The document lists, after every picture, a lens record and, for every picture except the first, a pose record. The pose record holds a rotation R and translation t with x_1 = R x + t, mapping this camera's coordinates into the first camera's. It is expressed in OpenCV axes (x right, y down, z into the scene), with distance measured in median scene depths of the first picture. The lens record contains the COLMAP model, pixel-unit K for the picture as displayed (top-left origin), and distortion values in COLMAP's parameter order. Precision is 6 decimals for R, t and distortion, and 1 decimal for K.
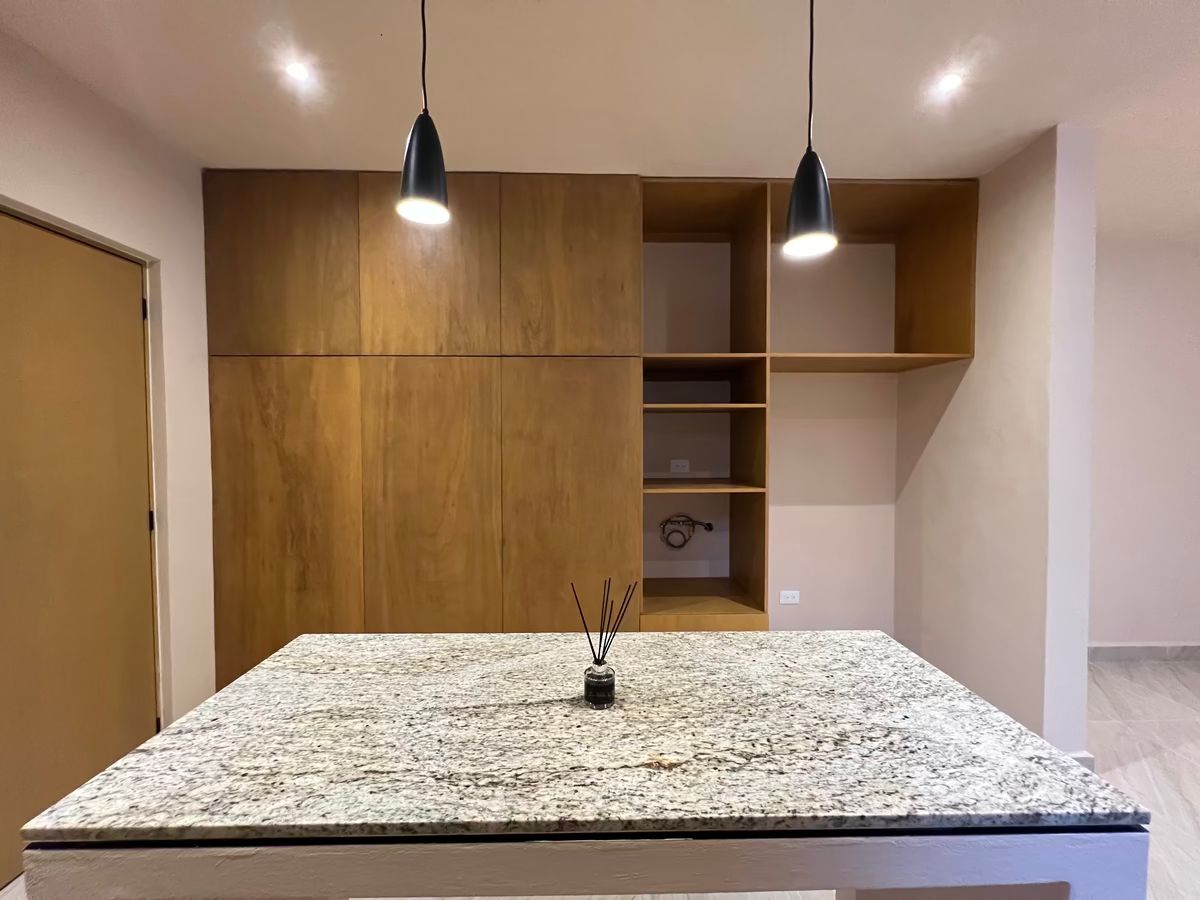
lens RADIAL K [[488.7, 0, 604.8], [0, 488.7, 448.5], [0, 0, 1]] dist [0.000380, 0.000013]
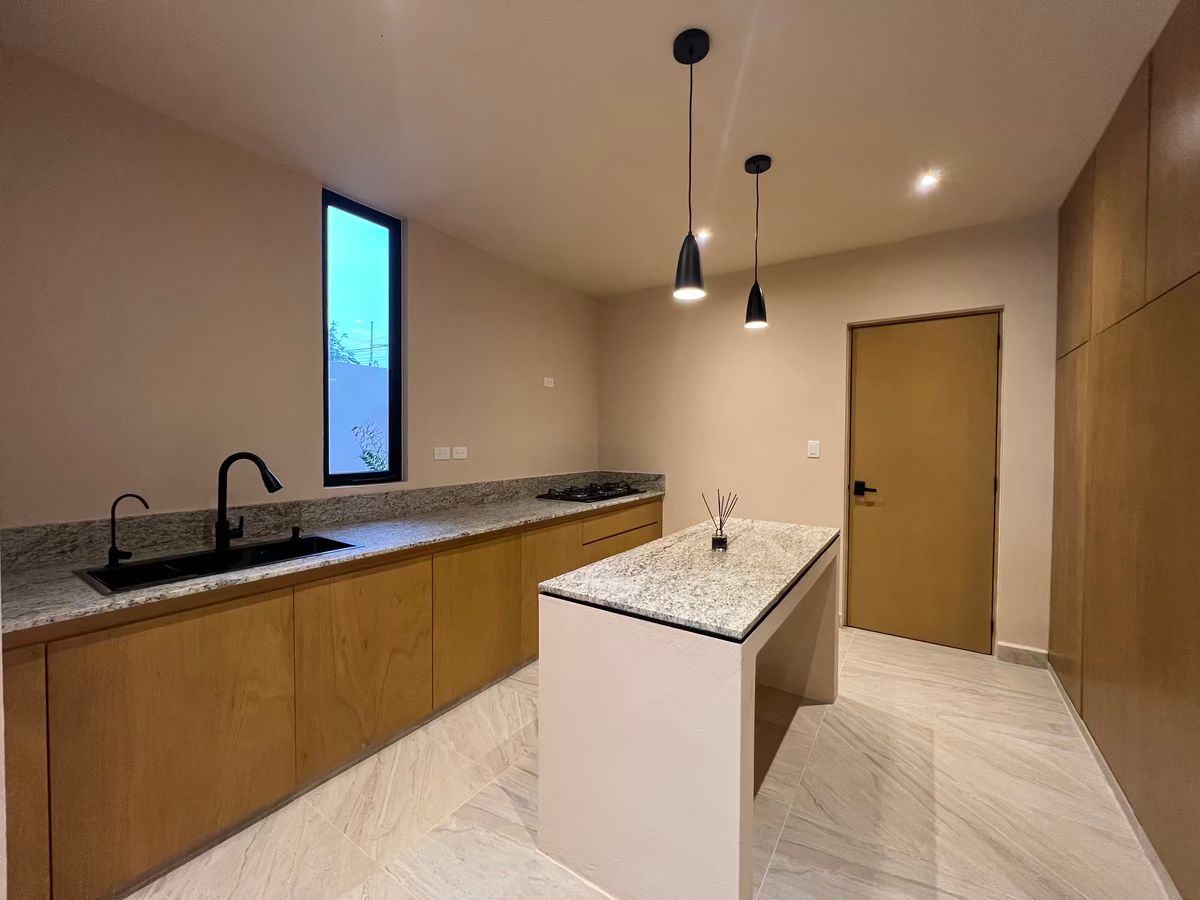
lens RADIAL K [[483.2, 0, 602.7], [0, 483.2, 446.6], [0, 0, 1]] dist [0.000991, 0.000315]
pose [[-0.586443, 0.011548, -0.809908, 1.823913], [-0.025645, 0.999132, 0.032815, 0.026426], [0.809584, 0.040014, -0.585638, 1.676827]]
